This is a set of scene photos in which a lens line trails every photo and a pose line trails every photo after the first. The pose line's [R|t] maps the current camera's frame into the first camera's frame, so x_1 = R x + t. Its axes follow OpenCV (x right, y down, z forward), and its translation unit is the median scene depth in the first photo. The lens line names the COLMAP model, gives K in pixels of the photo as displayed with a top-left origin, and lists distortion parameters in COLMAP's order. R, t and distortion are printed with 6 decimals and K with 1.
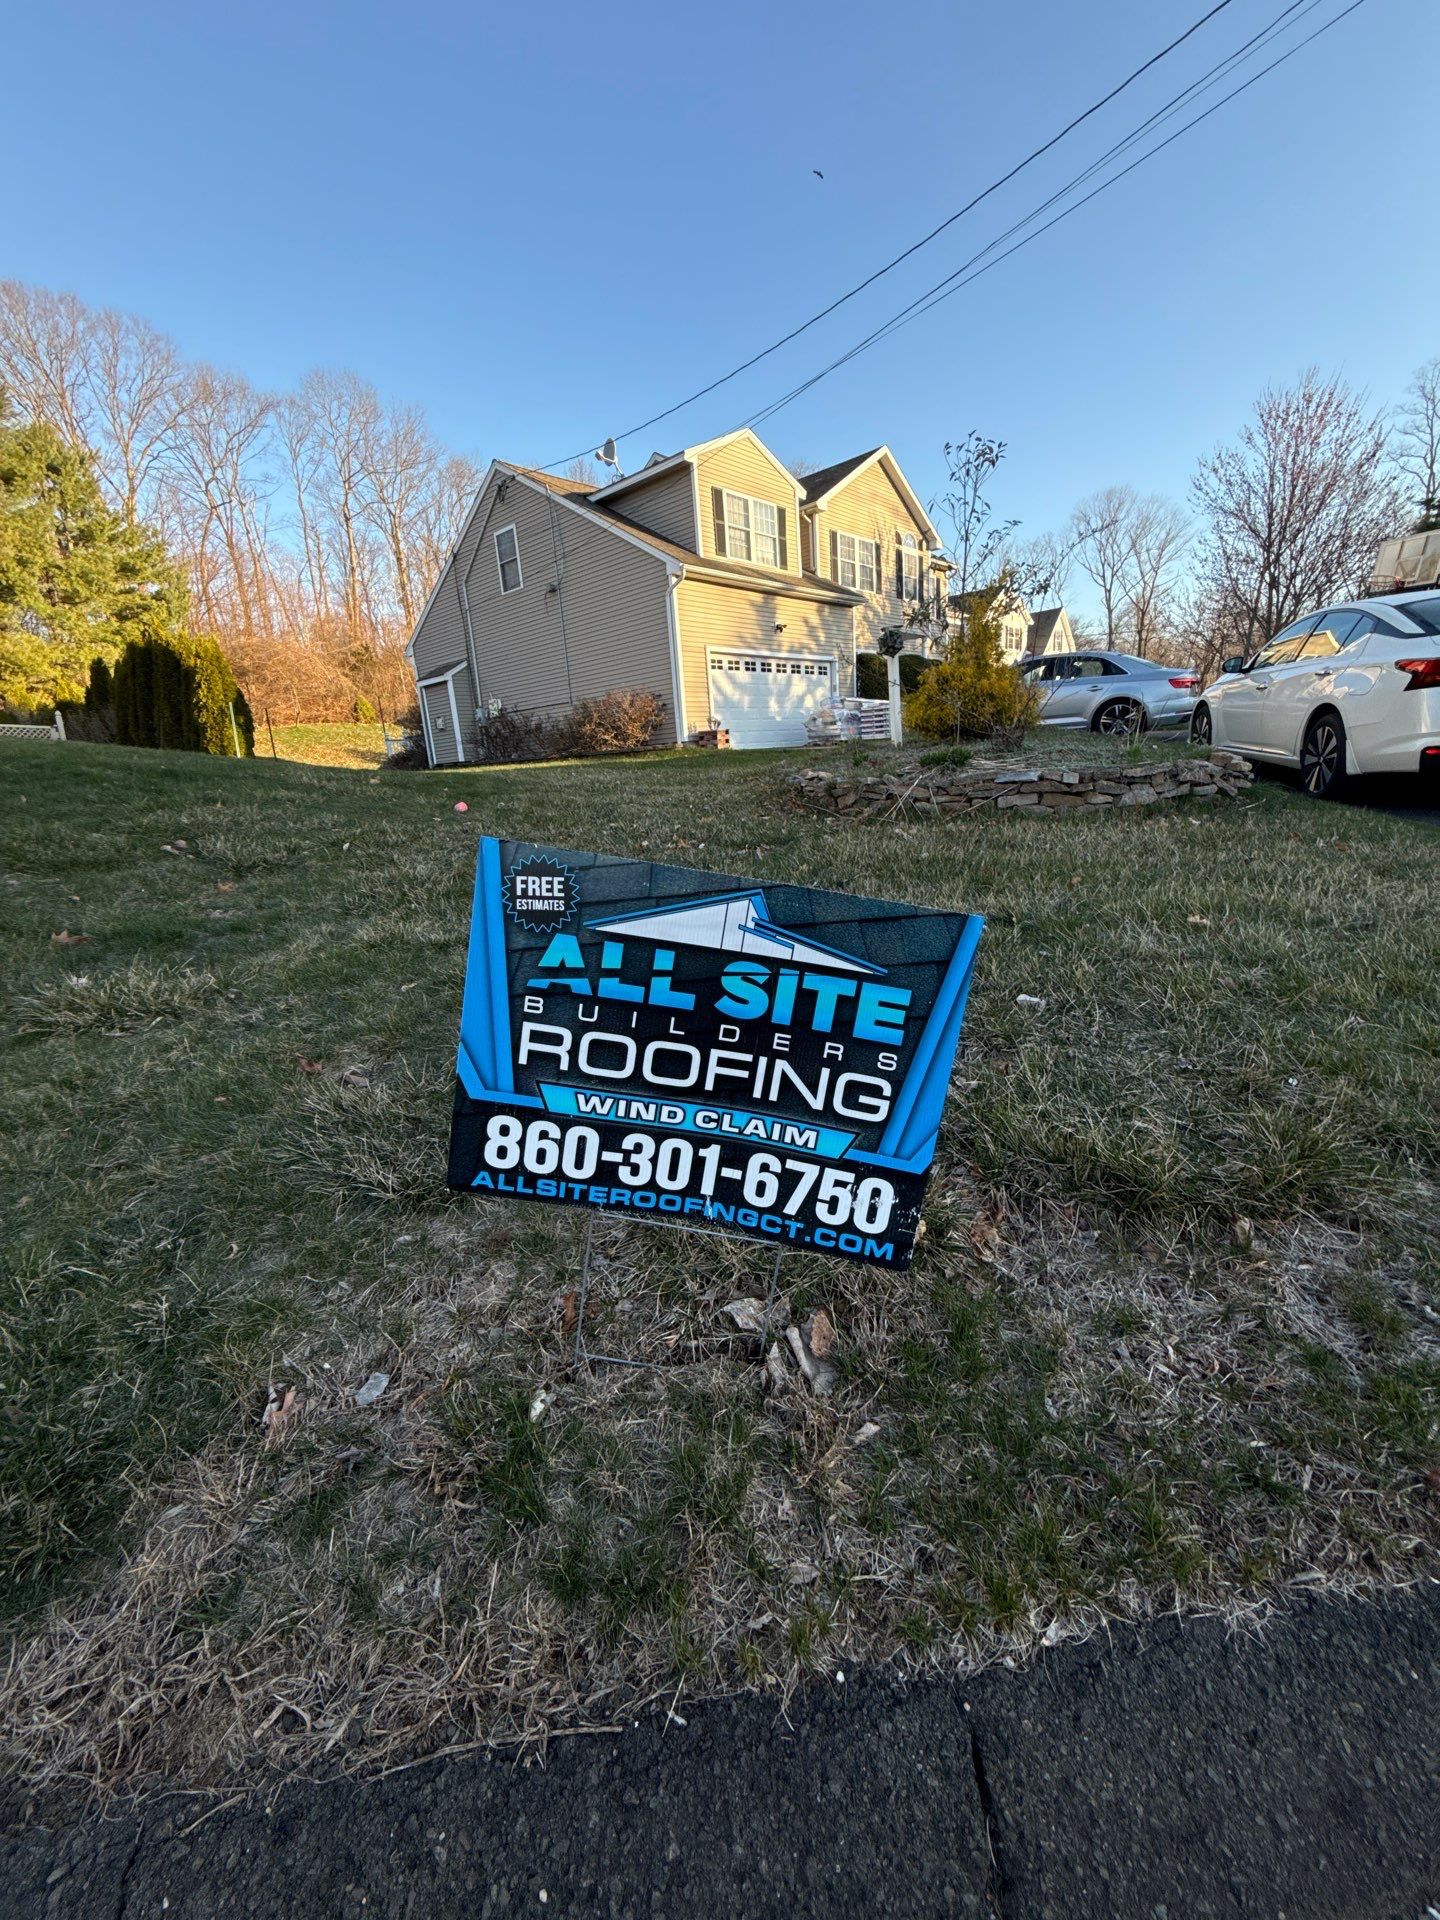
lens RADIAL K [[760.6, 0, 720.0], [0, 760.6, 960.0], [0, 0, 1]] dist [0.001007, 0.000018]
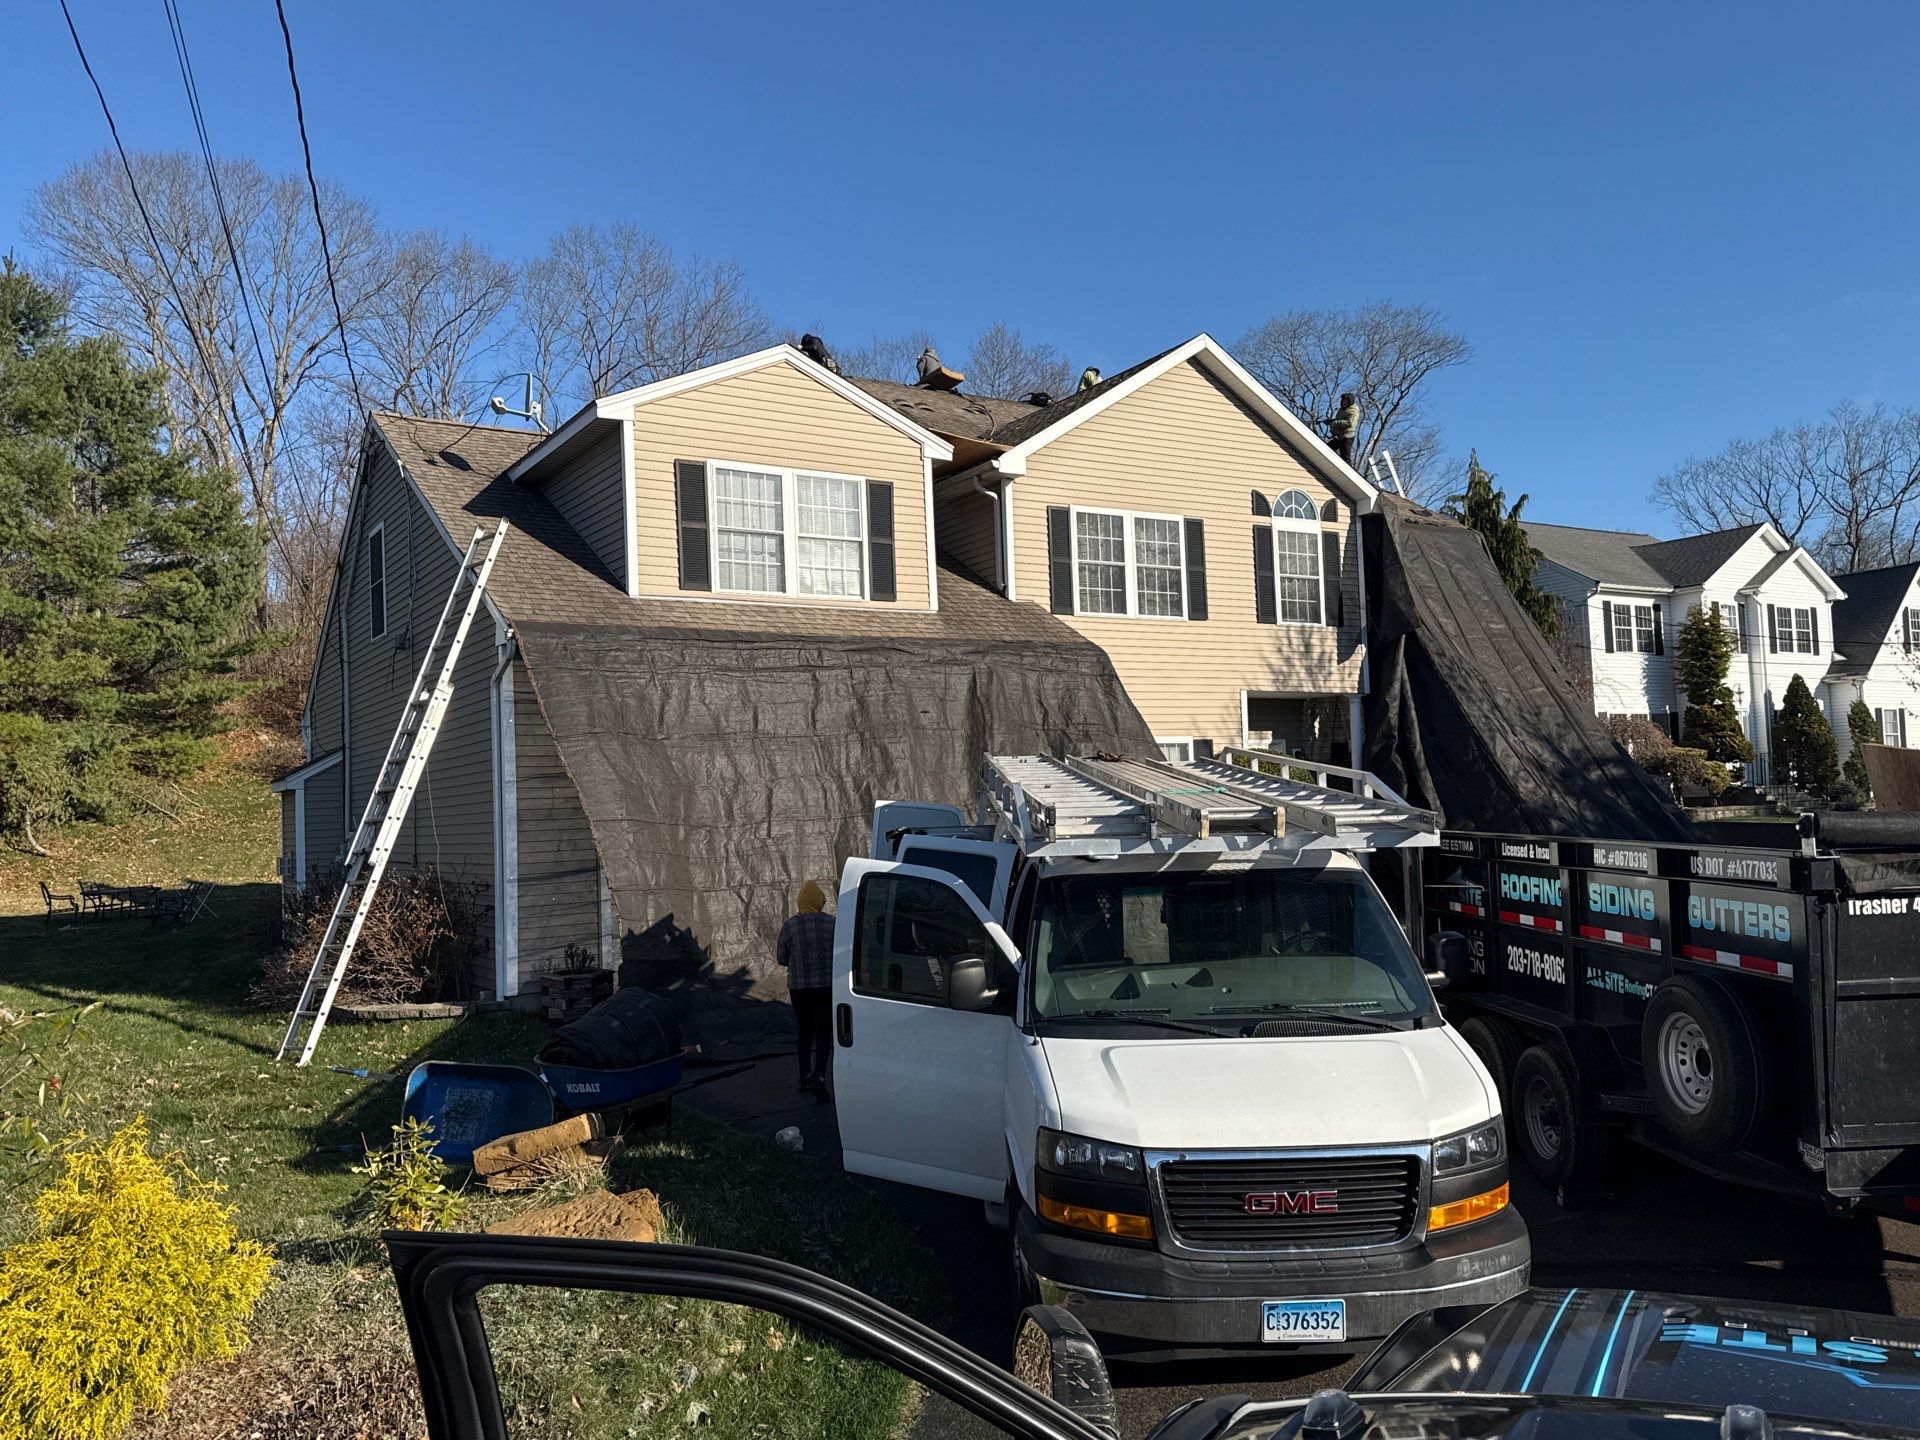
lens RADIAL K [[1434.1, 0, 960.0], [0, 1434.1, 720.0], [0, 0, 1]] dist [0.158887, -0.283279]
pose [[0.963007, 0.018842, -0.268817, 0.374720], [-0.097427, 0.954419, -0.282123, -0.202074], [0.251248, 0.297876, 0.920947, 0.224590]]
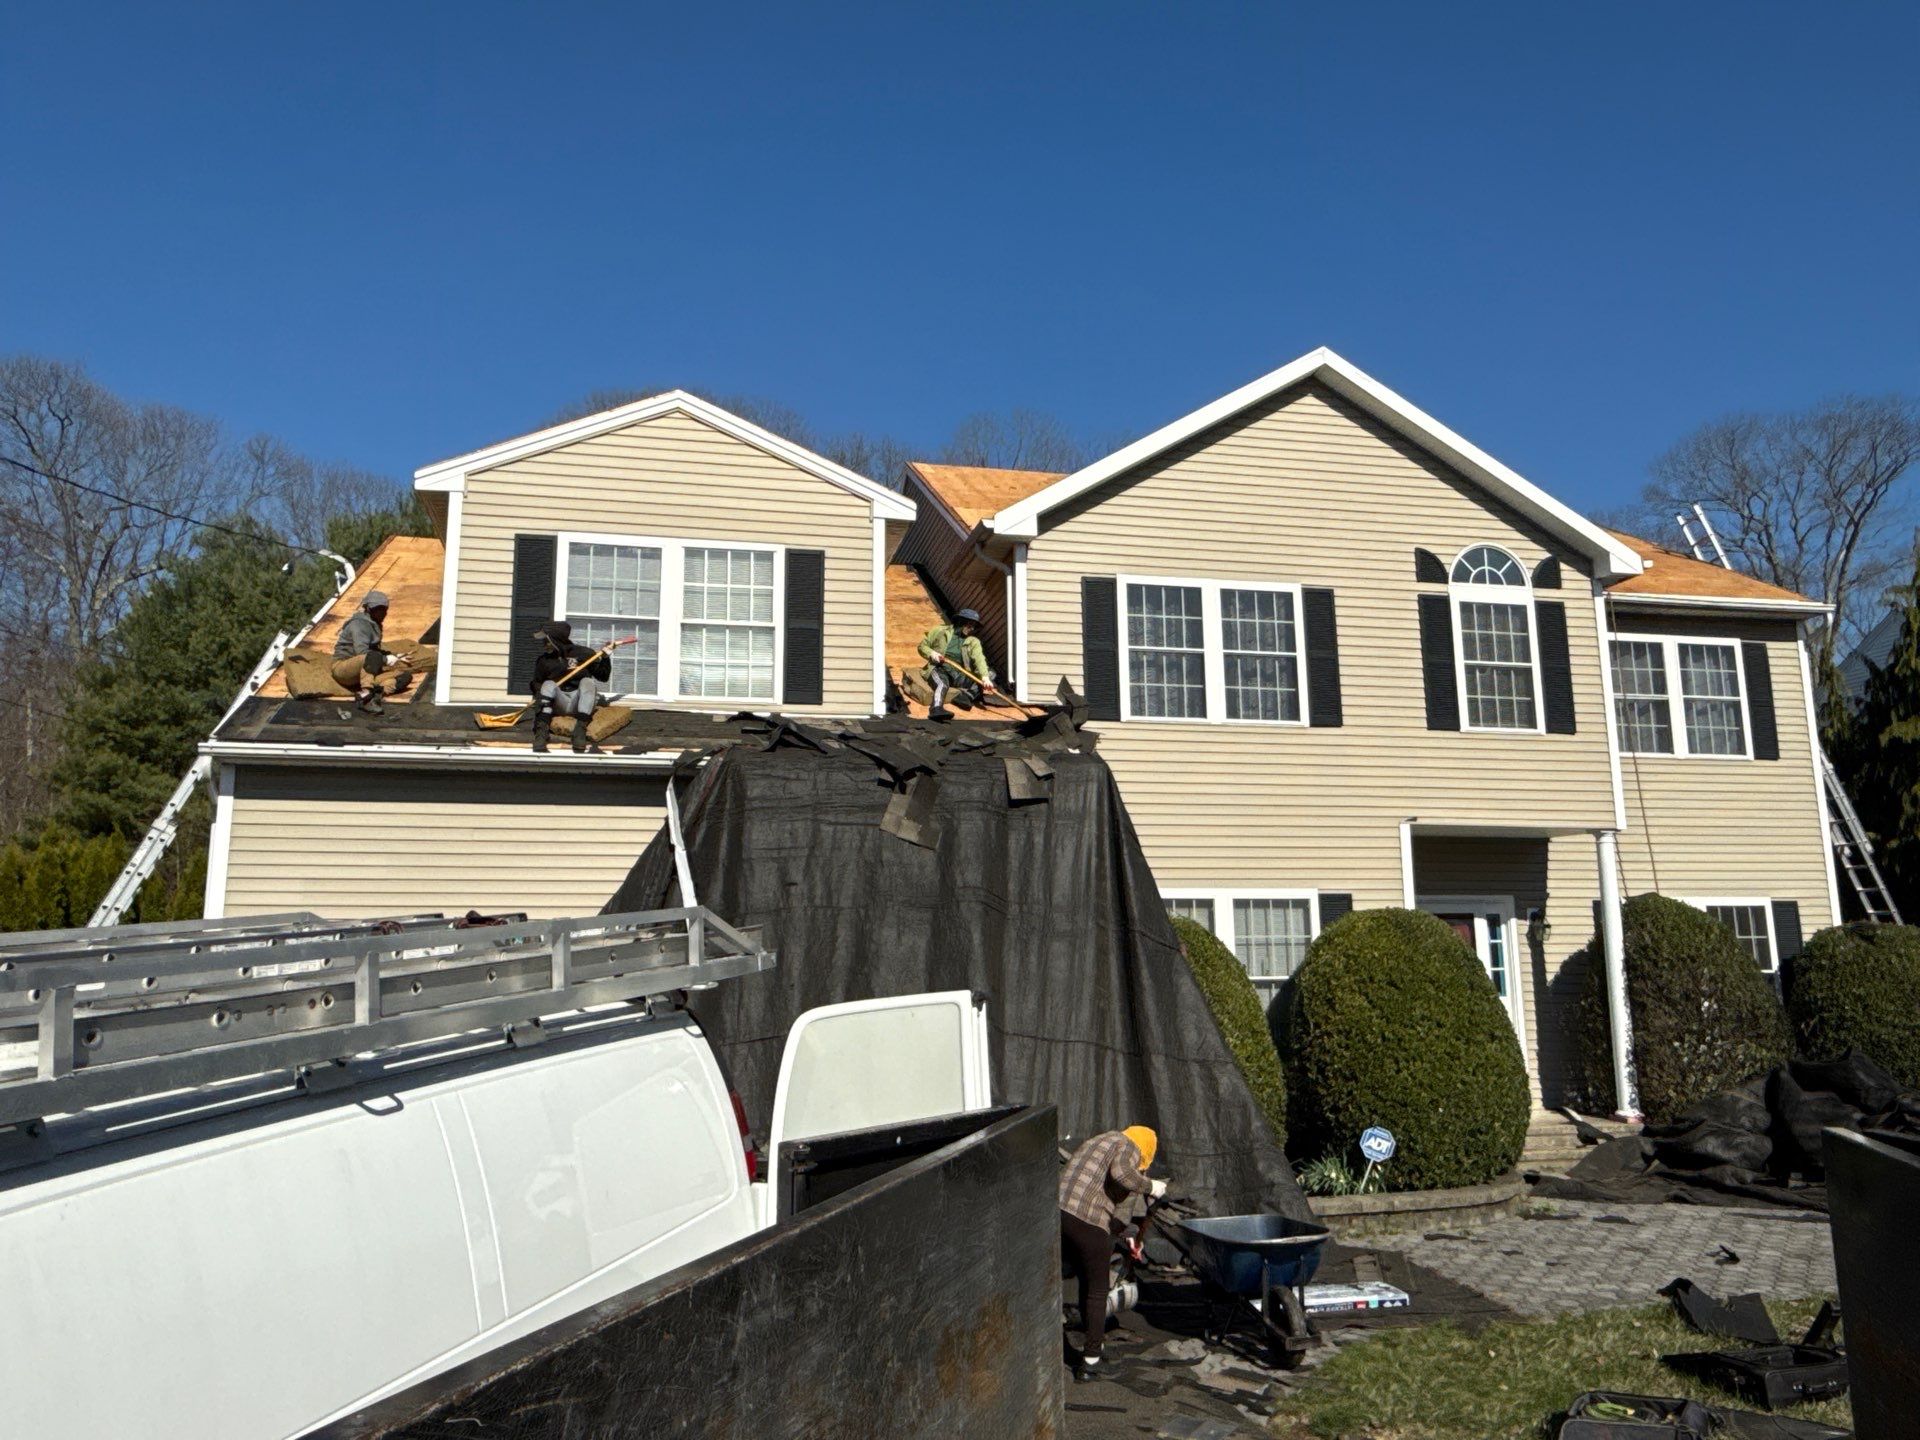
lens RADIAL K [[1346.4, 0, 960.0], [0, 1346.4, 720.0], [0, 0, 1]] dist [0.002804, 0.001047]
pose [[0.811398, -0.041326, -0.583032, 0.515471], [-0.194070, 0.921860, -0.335427, -0.316606], [0.551335, 0.385314, 0.739975, 0.592592]]
